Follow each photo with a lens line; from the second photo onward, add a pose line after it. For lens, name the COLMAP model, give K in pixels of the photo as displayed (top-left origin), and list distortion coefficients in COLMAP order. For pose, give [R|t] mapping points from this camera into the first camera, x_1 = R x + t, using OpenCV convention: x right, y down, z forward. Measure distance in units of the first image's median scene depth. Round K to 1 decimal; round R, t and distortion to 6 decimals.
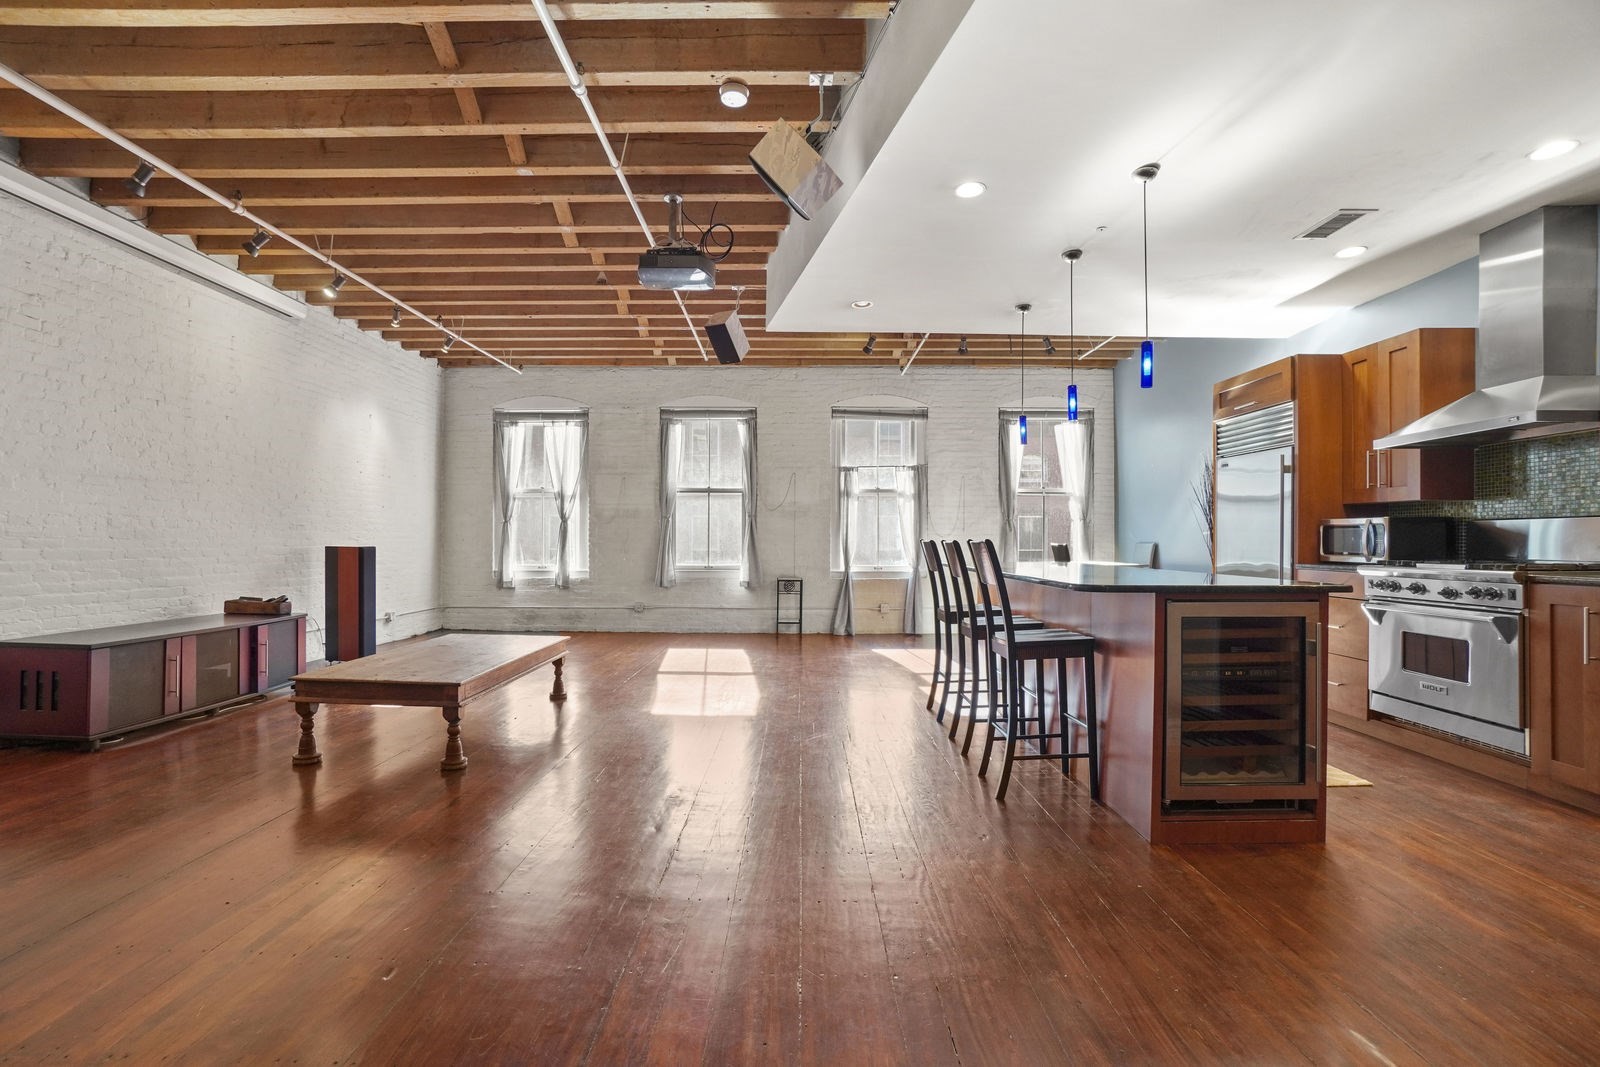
lens RADIAL K [[719.9, 0, 785.4], [0, 719.9, 538.4], [0, 0, 1]] dist [-0.060915, 0.021916]
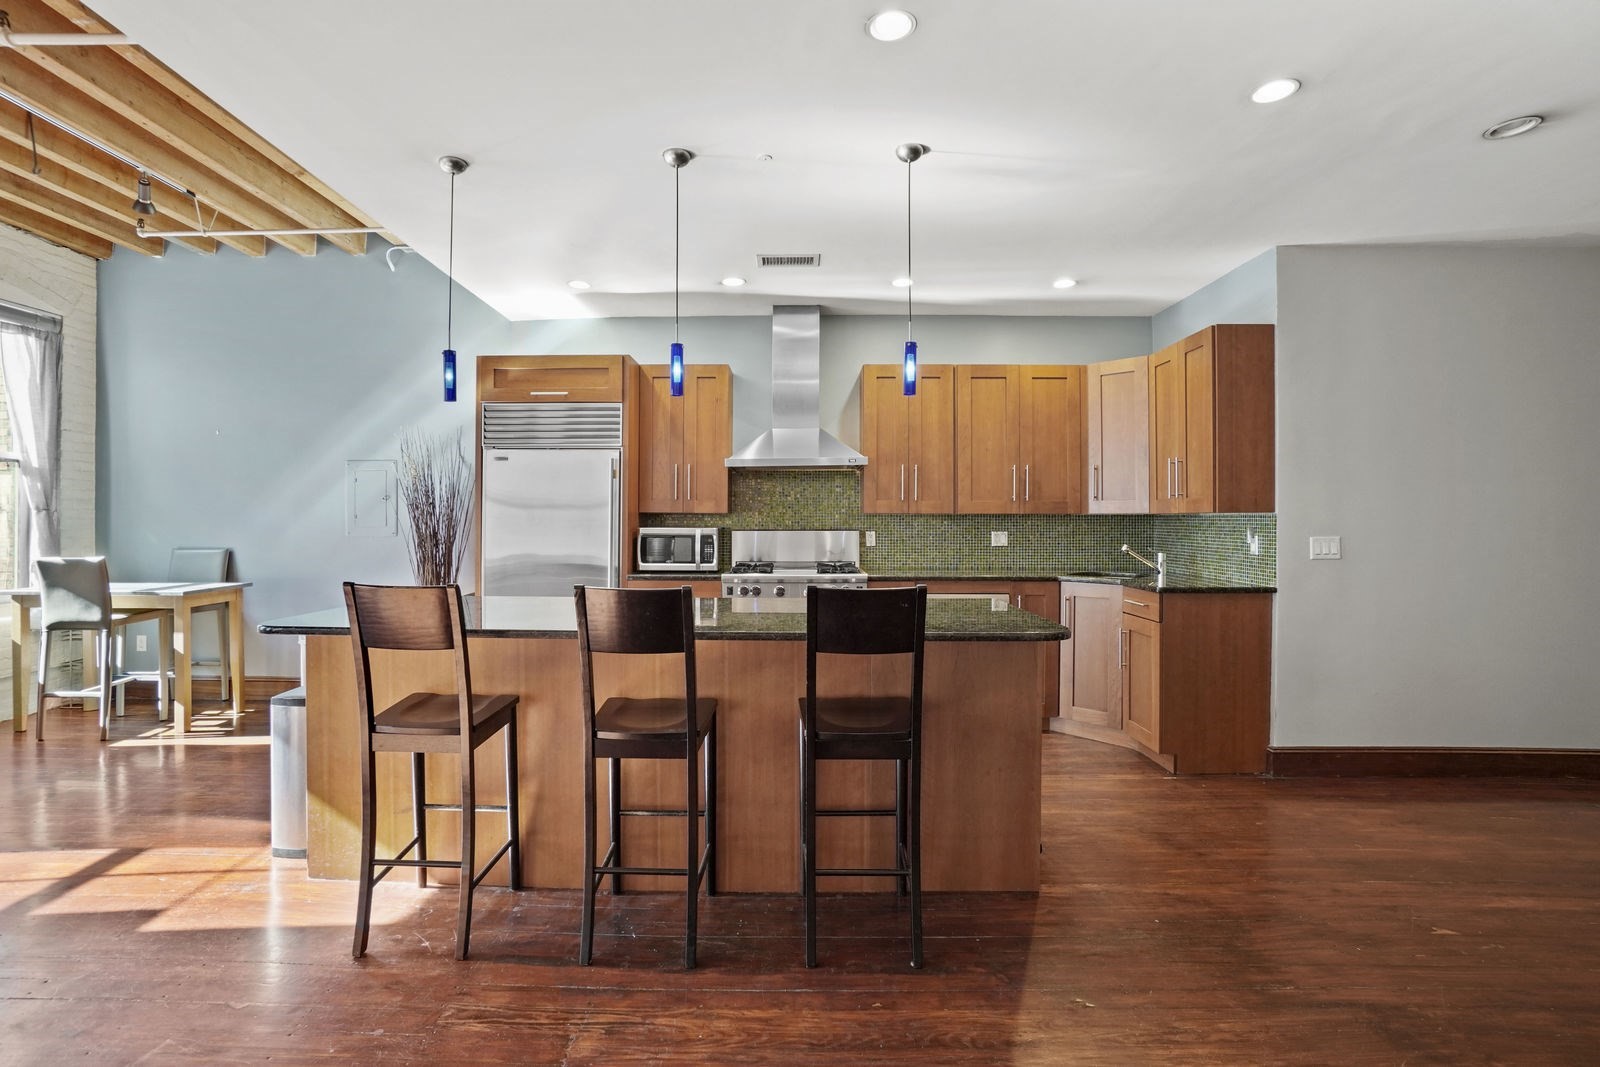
lens RADIAL K [[744.1, 0, 795.4], [0, 744.1, 520.0], [0, 0, 1]] dist [-0.032100, -0.000005]
pose [[0.000900, -0.000013, 1.000000, -0.280973], [-0.004631, 0.999989, 0.000017, -0.039192], [-0.999989, -0.004631, 0.000900, 0.766563]]
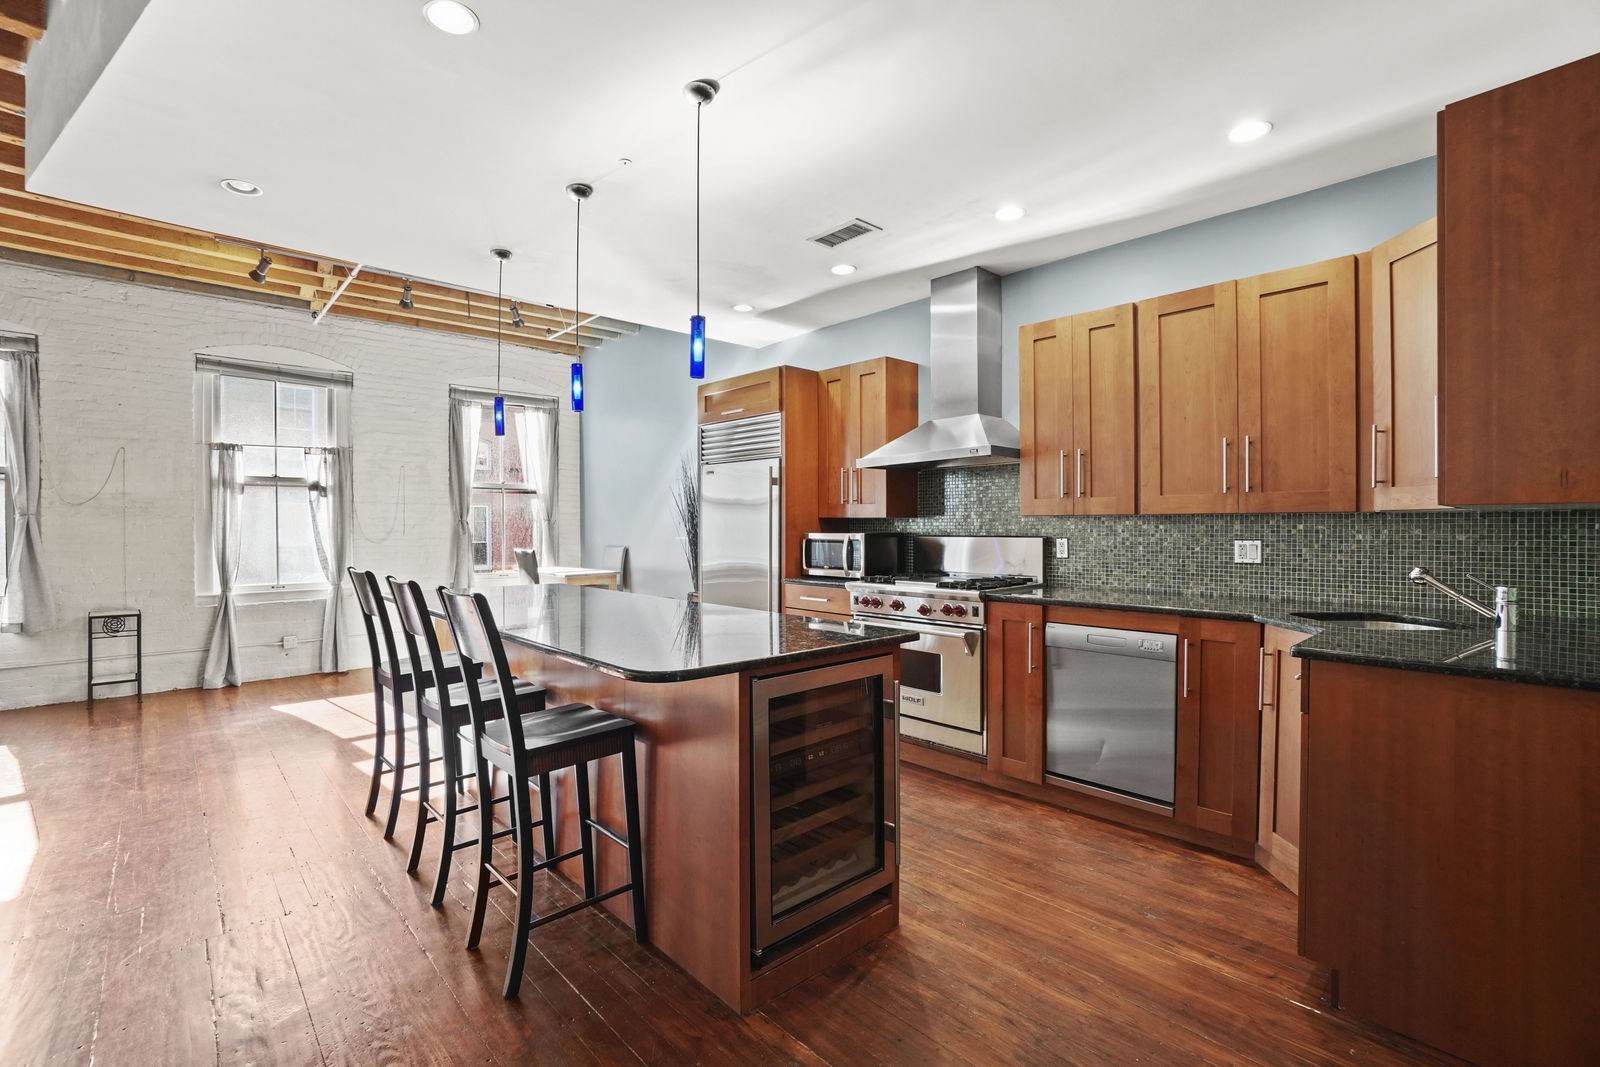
lens RADIAL K [[719.9, 0, 785.4], [0, 719.9, 538.4], [0, 0, 1]] dist [-0.060915, 0.021916]
pose [[0.730308, -0.013989, 0.682975, 0.039297], [0.000939, 0.999810, 0.019474, -0.039183], [-0.683118, -0.013580, 0.730182, 0.258048]]
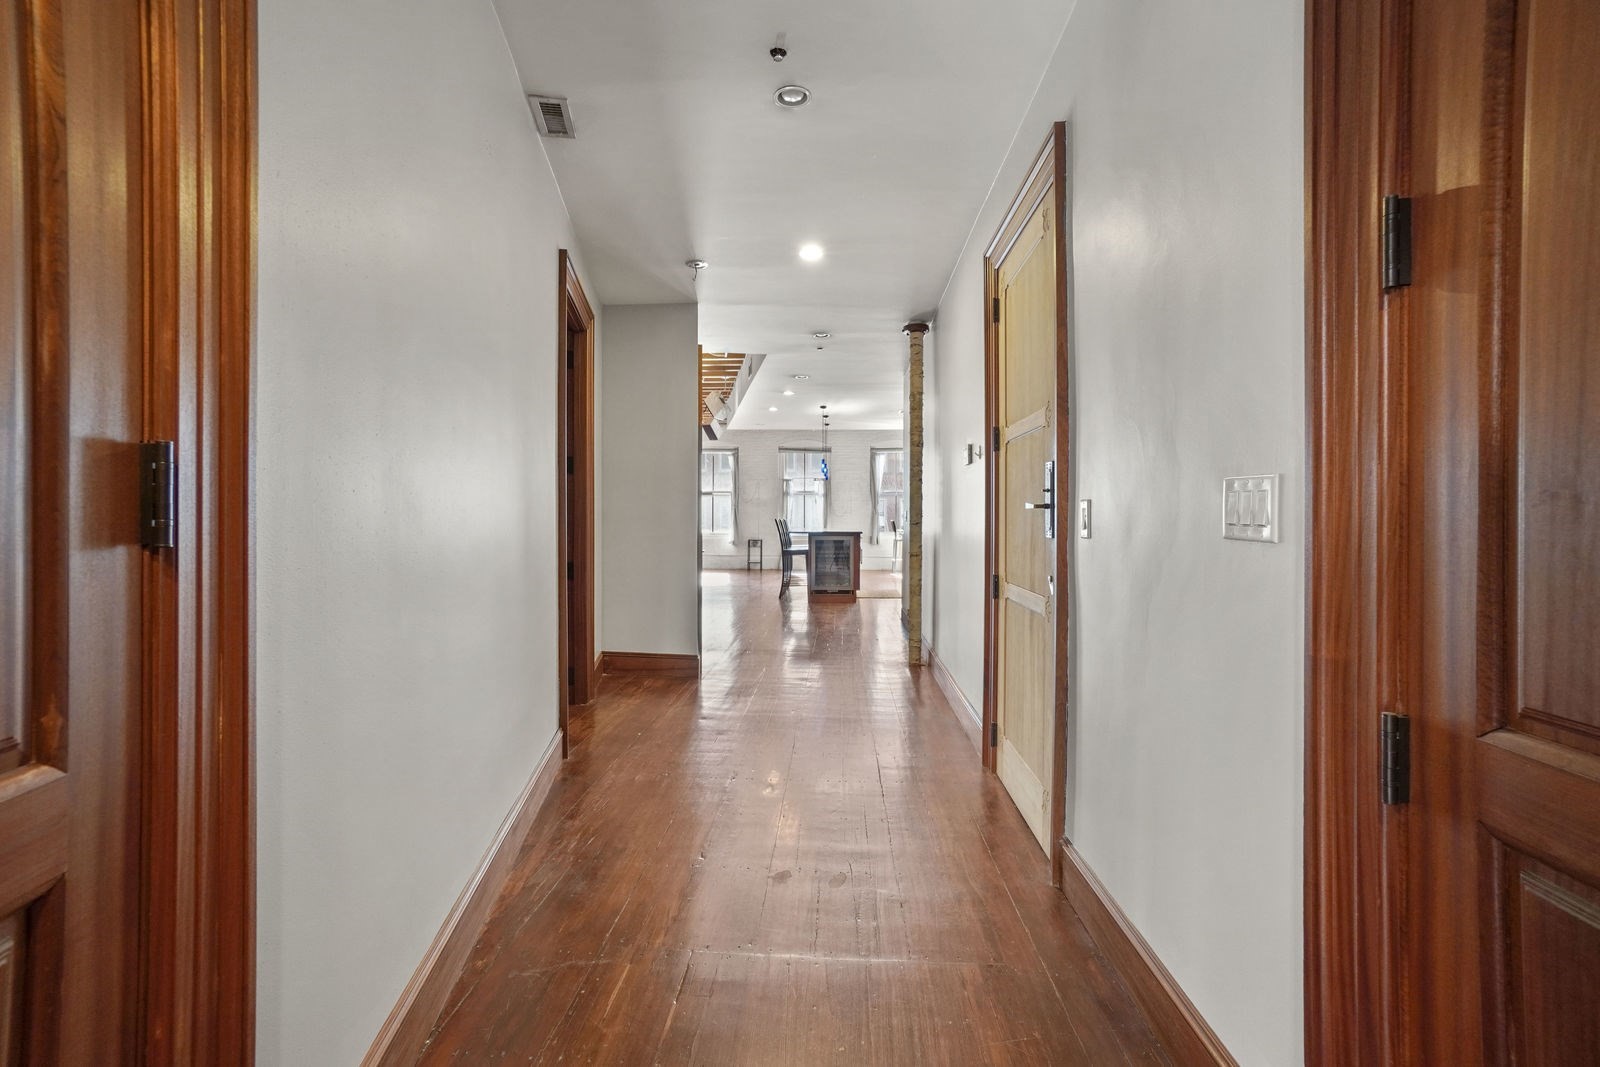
lens RADIAL K [[719.9, 0, 785.4], [0, 719.9, 538.4], [0, 0, 1]] dist [-0.060915, 0.021916]
pose [[0.997841, 0.001461, -0.065661, 0.379321], [0.000552, 0.999531, 0.030626, -0.006980], [0.065675, -0.030596, 0.997372, -1.593587]]
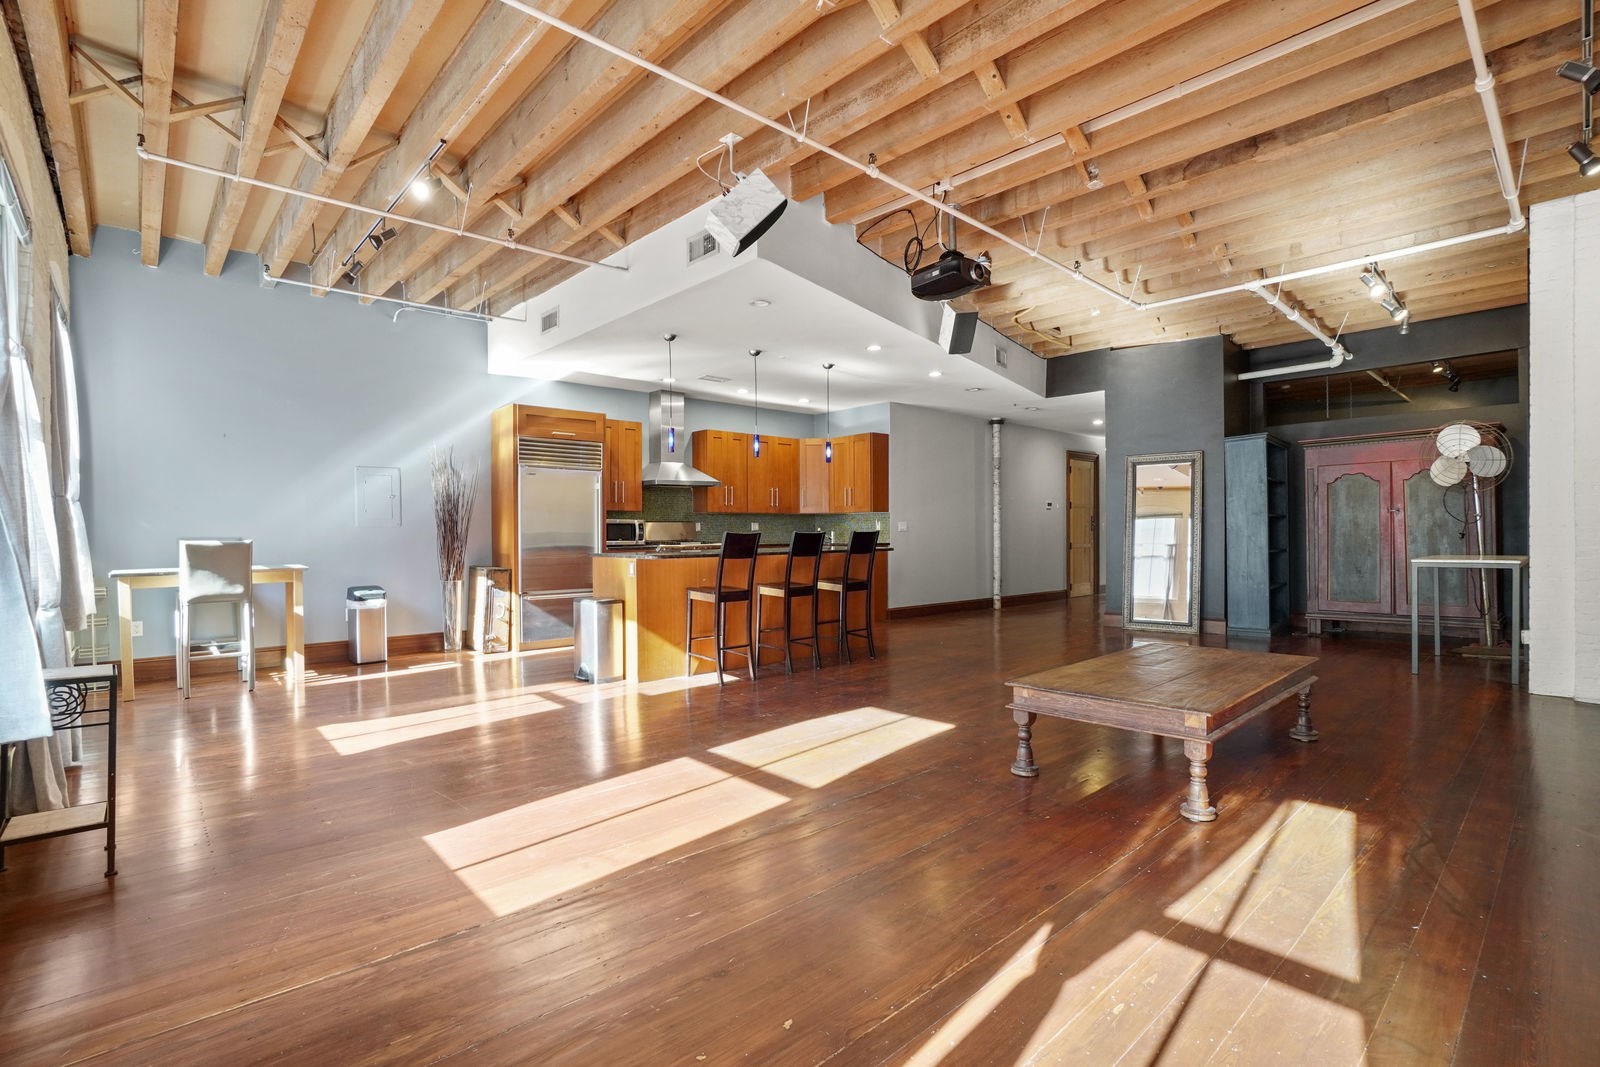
lens RADIAL K [[719.9, 0, 785.4], [0, 719.9, 538.4], [0, 0, 1]] dist [-0.060915, 0.021916]
pose [[-0.672389, -0.007930, 0.740155, -0.725415], [0.002421, 0.999914, 0.012912, -0.004176], [-0.740194, 0.010474, -0.672312, 1.774820]]
